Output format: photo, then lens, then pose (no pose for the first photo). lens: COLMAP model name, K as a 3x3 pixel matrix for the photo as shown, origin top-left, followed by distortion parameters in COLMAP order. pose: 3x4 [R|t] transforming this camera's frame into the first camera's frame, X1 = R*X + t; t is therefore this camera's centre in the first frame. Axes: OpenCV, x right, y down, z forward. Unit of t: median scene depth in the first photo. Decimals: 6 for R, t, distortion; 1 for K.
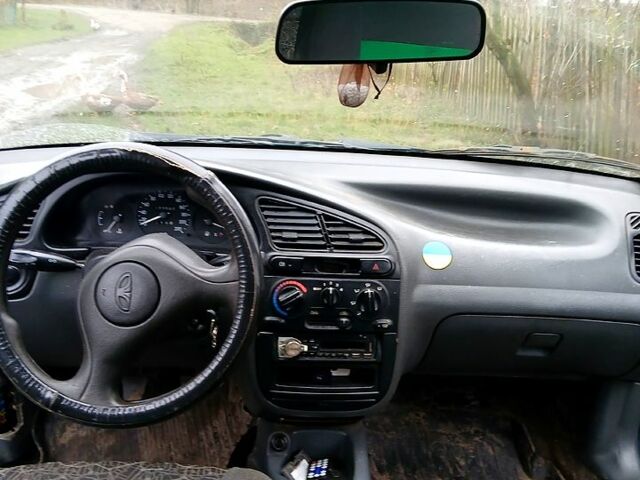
lens RADIAL K [[695.7, 0, 320.0], [0, 695.7, 240.0], [0, 0, 1]] dist [0.186124, -0.537930]
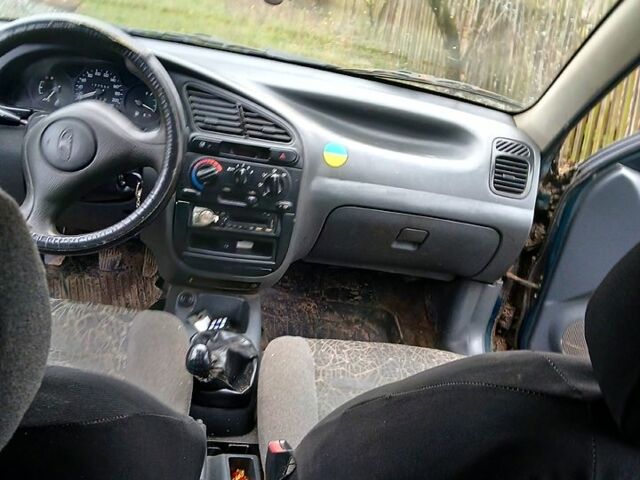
lens RADIAL K [[695.7, 0, 320.0], [0, 695.7, 240.0], [0, 0, 1]] dist [0.186124, -0.537930]
pose [[0.988064, 0.093311, 0.122566, 0.010592], [-0.104282, 0.990791, 0.086367, 0.069711], [-0.113378, -0.098117, 0.988695, -0.189716]]
